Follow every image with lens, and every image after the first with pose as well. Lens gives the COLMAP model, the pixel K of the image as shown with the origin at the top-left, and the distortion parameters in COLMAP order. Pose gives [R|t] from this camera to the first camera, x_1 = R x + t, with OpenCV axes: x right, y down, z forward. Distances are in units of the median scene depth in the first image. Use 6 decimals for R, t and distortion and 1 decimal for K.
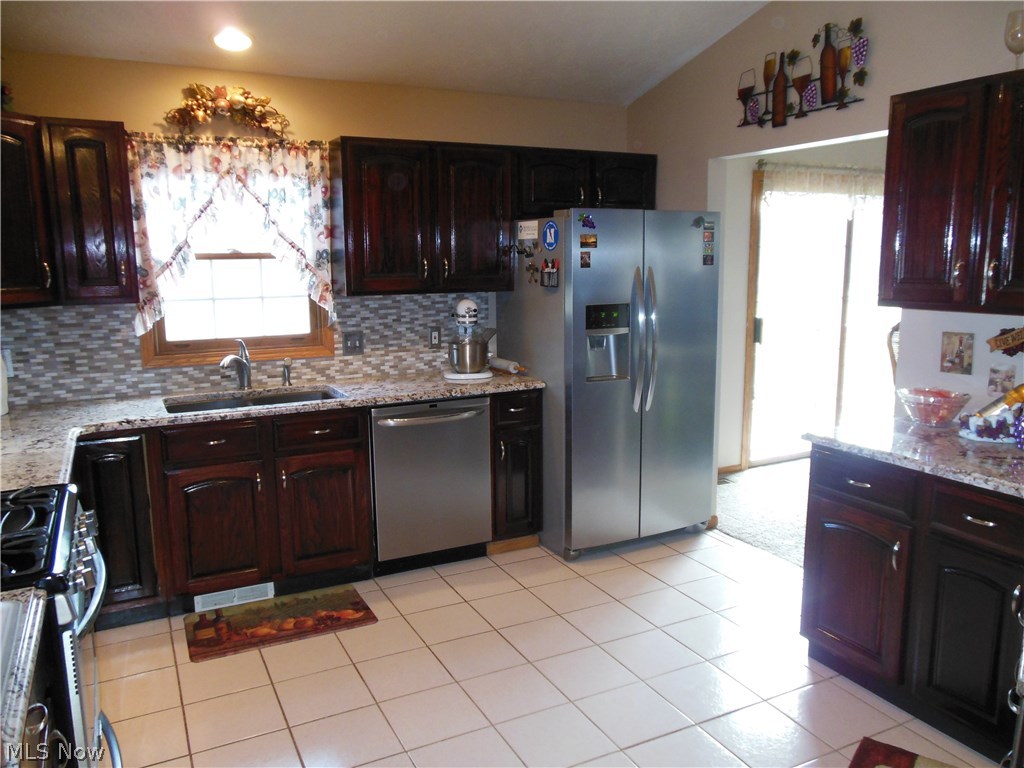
lens RADIAL K [[777.2, 0, 507.5], [0, 777.2, 382.6], [0, 0, 1]] dist [-0.010710, -0.002303]
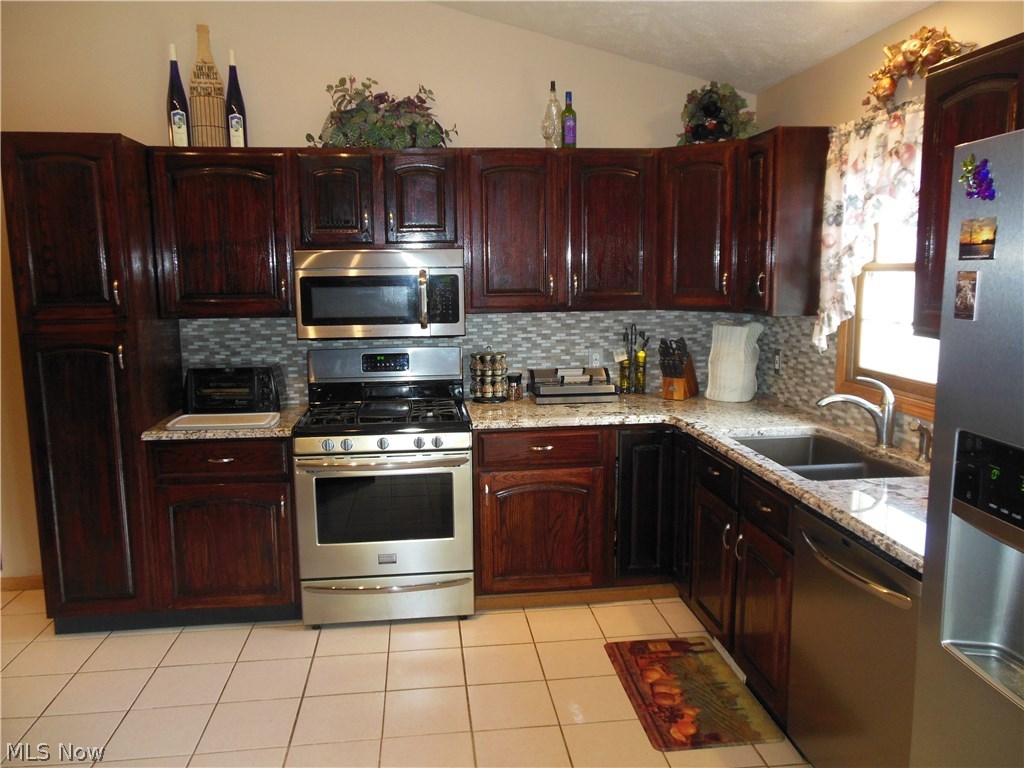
lens RADIAL K [[777.2, 0, 506.6], [0, 777.2, 387.3], [0, 0, 1]] dist [-0.010710, -0.002303]
pose [[-0.351600, 0.158205, -0.922686, 0.518150], [-0.126166, 0.968617, 0.214158, -0.179241], [0.927610, 0.191710, -0.320605, 1.005621]]
